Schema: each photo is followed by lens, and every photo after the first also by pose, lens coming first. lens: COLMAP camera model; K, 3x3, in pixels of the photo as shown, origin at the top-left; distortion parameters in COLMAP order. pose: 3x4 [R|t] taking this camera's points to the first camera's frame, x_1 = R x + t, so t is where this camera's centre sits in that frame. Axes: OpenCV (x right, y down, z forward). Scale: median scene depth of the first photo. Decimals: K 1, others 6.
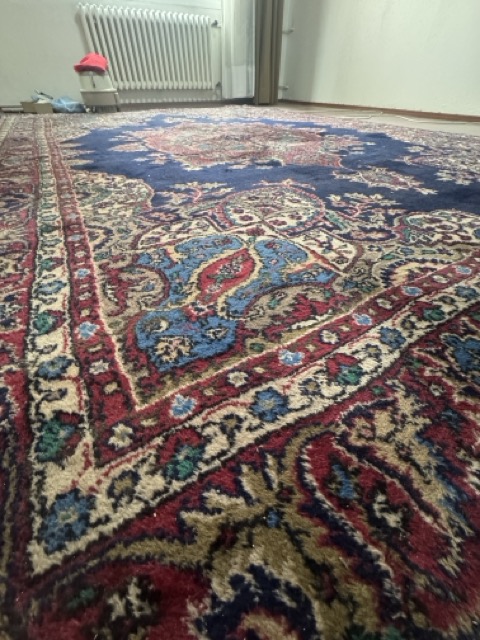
lens RADIAL K [[255.5, 0, 240.0], [0, 255.5, 320.0], [0, 0, 1]] dist [0.000273, 0.000124]
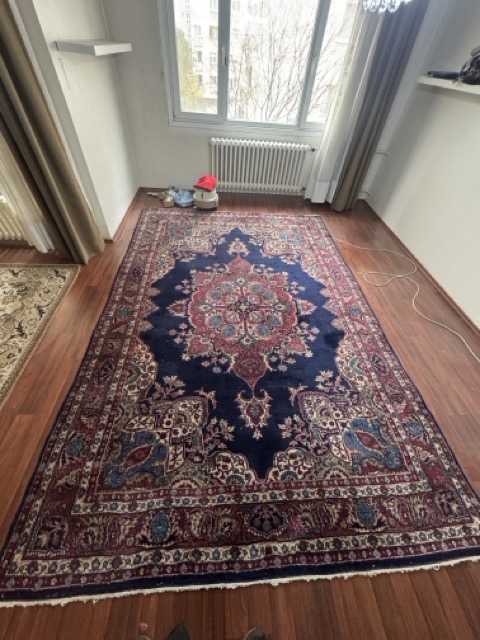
lens RADIAL K [[255.5, 0, 240.0], [0, 255.5, 320.0], [0, 0, 1]] dist [0.000273, 0.000124]
pose [[0.892663, 0.372783, -0.253348, 1.045673], [-0.354405, 0.927810, 0.116469, -2.131651], [0.278477, -0.014179, 0.960338, -1.460905]]
